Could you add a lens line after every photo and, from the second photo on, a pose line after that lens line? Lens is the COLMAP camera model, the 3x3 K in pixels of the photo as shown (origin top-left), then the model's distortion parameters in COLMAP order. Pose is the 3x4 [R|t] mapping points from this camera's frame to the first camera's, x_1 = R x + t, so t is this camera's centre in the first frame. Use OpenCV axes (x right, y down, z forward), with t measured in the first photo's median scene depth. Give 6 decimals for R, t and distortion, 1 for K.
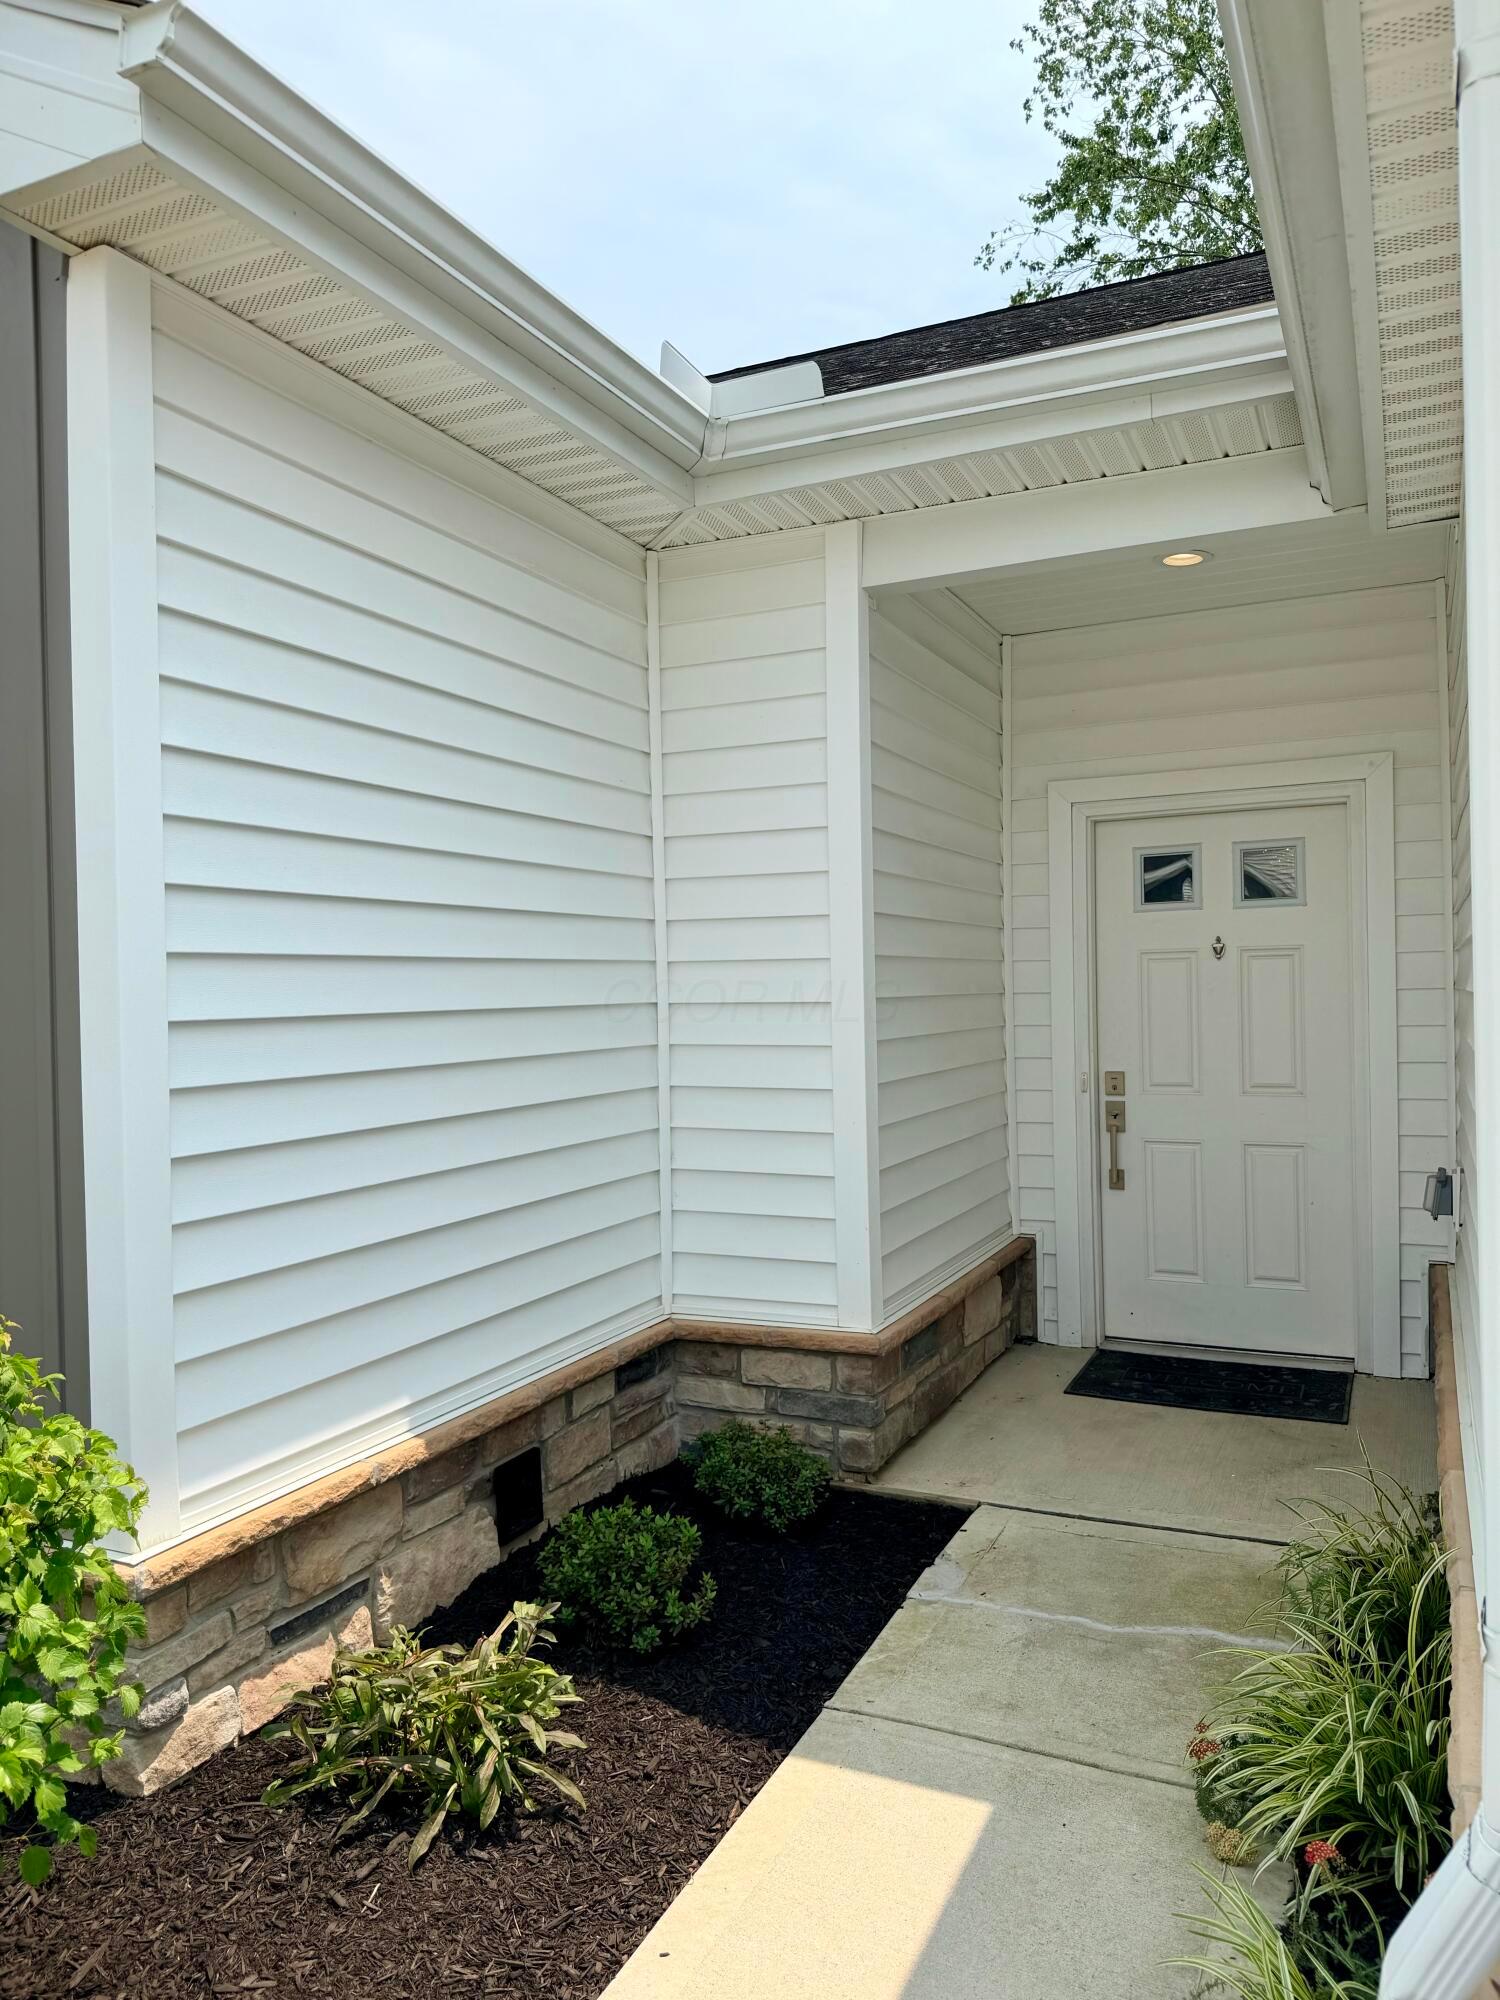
lens RADIAL K [[1379.1, 0, 758.2], [0, 1379.1, 1005.0], [0, 0, 1]] dist [0.081133, -0.115657]
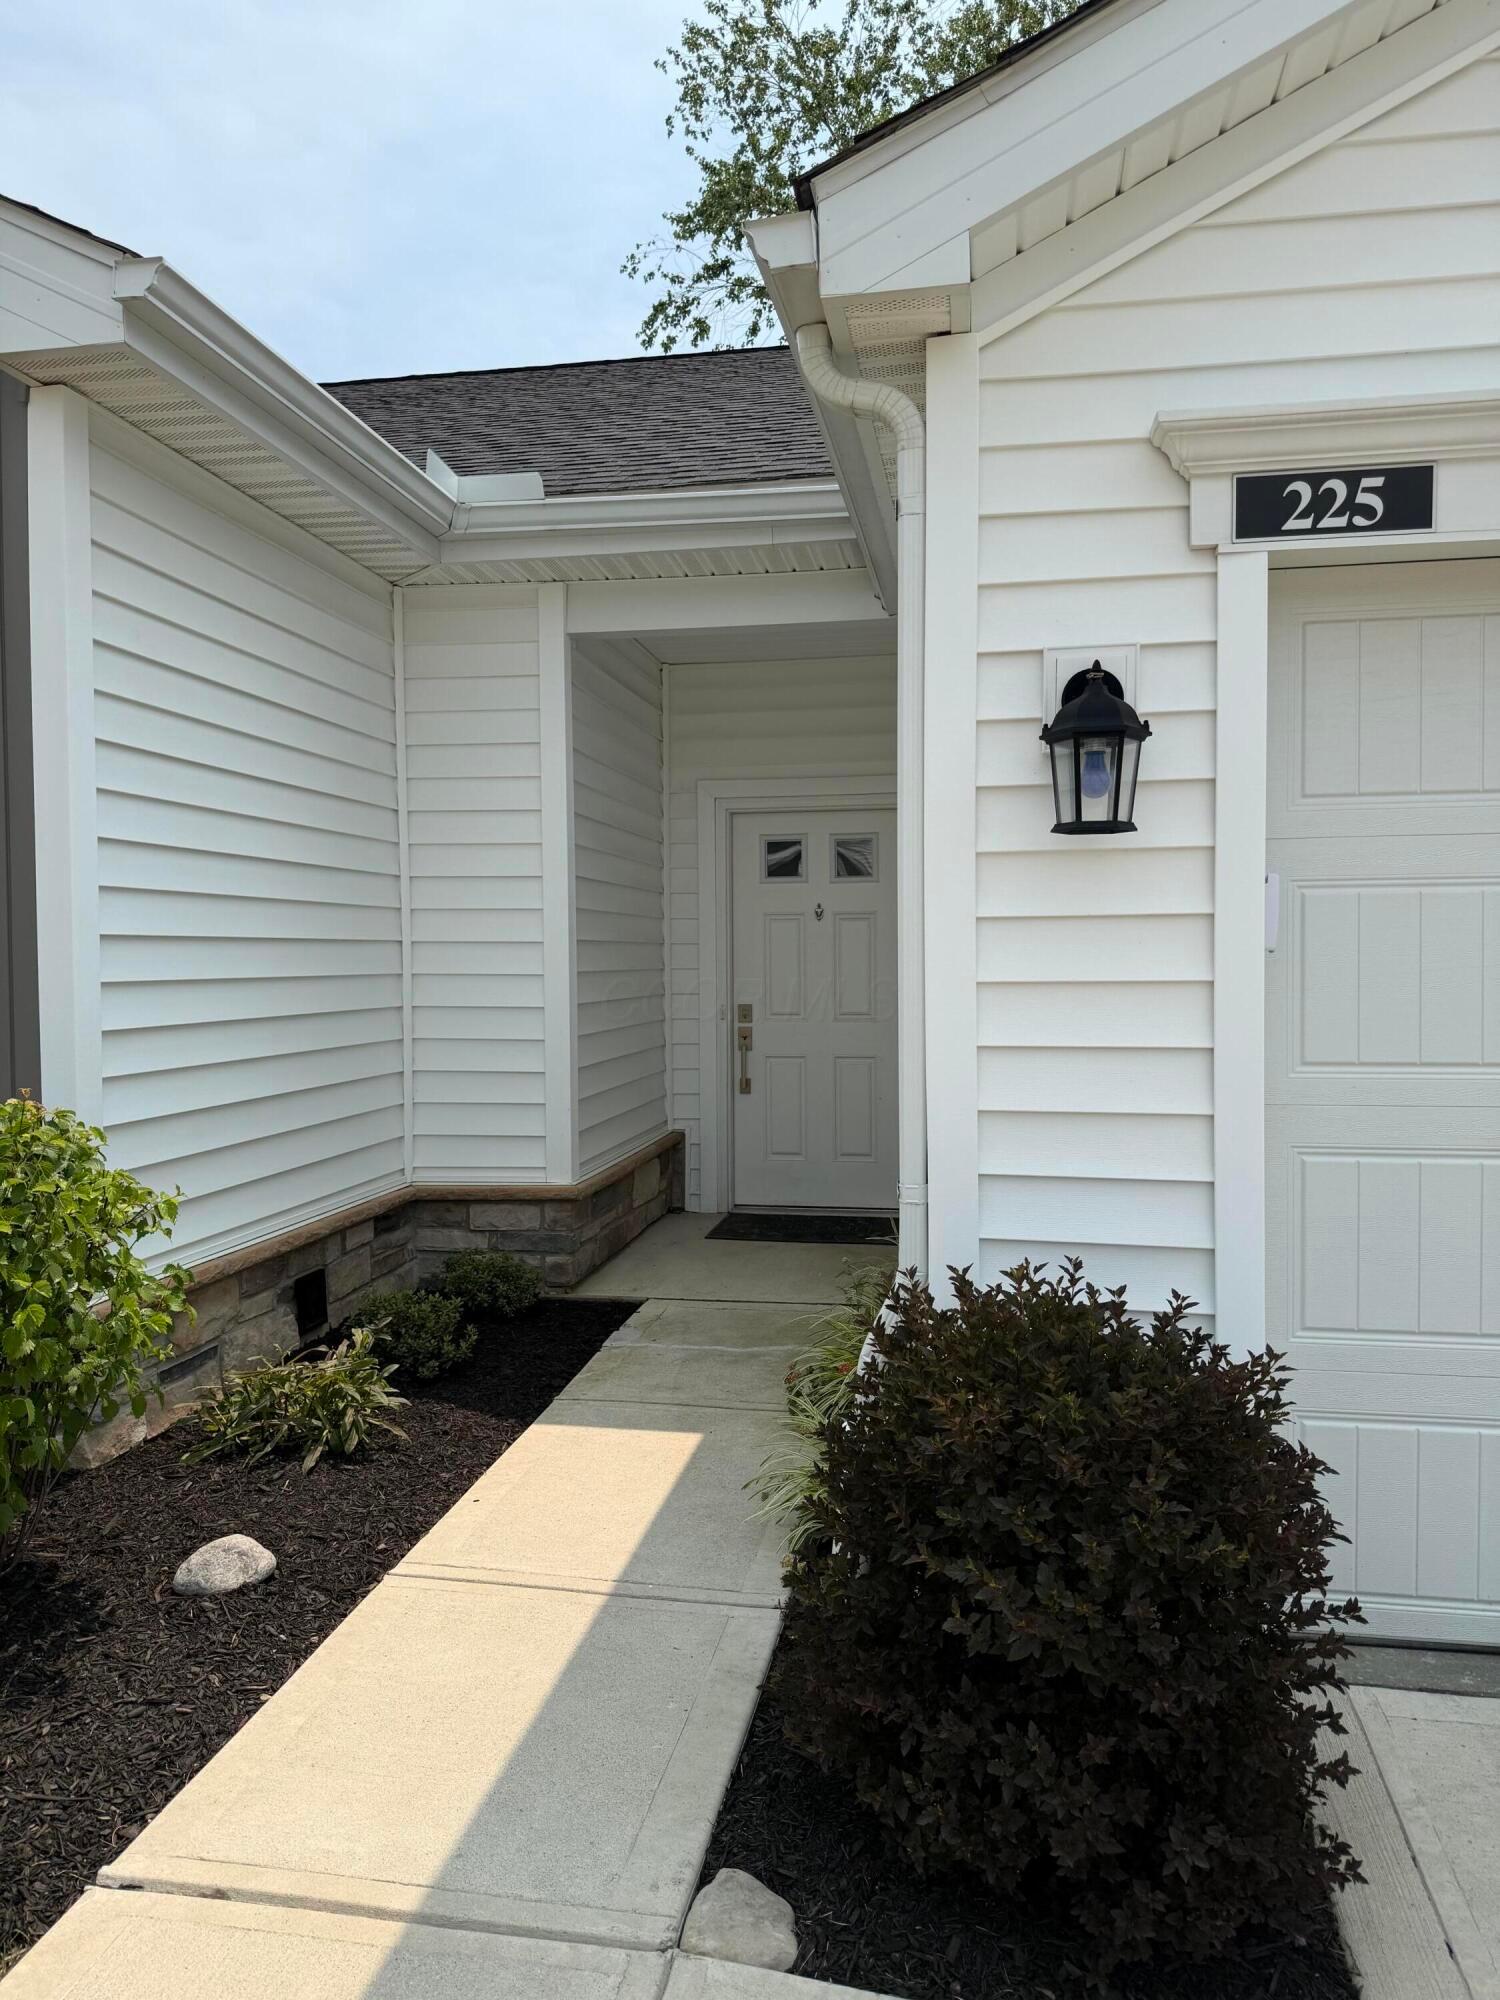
lens RADIAL K [[1379.1, 0, 758.2], [0, 1379.1, 1005.0], [0, 0, 1]] dist [0.081133, -0.115657]
pose [[0.965663, 0.004605, 0.259757, -0.091841], [-0.009957, 0.999764, 0.019294, 0.031243], [-0.259607, -0.021218, 0.965481, -0.347035]]
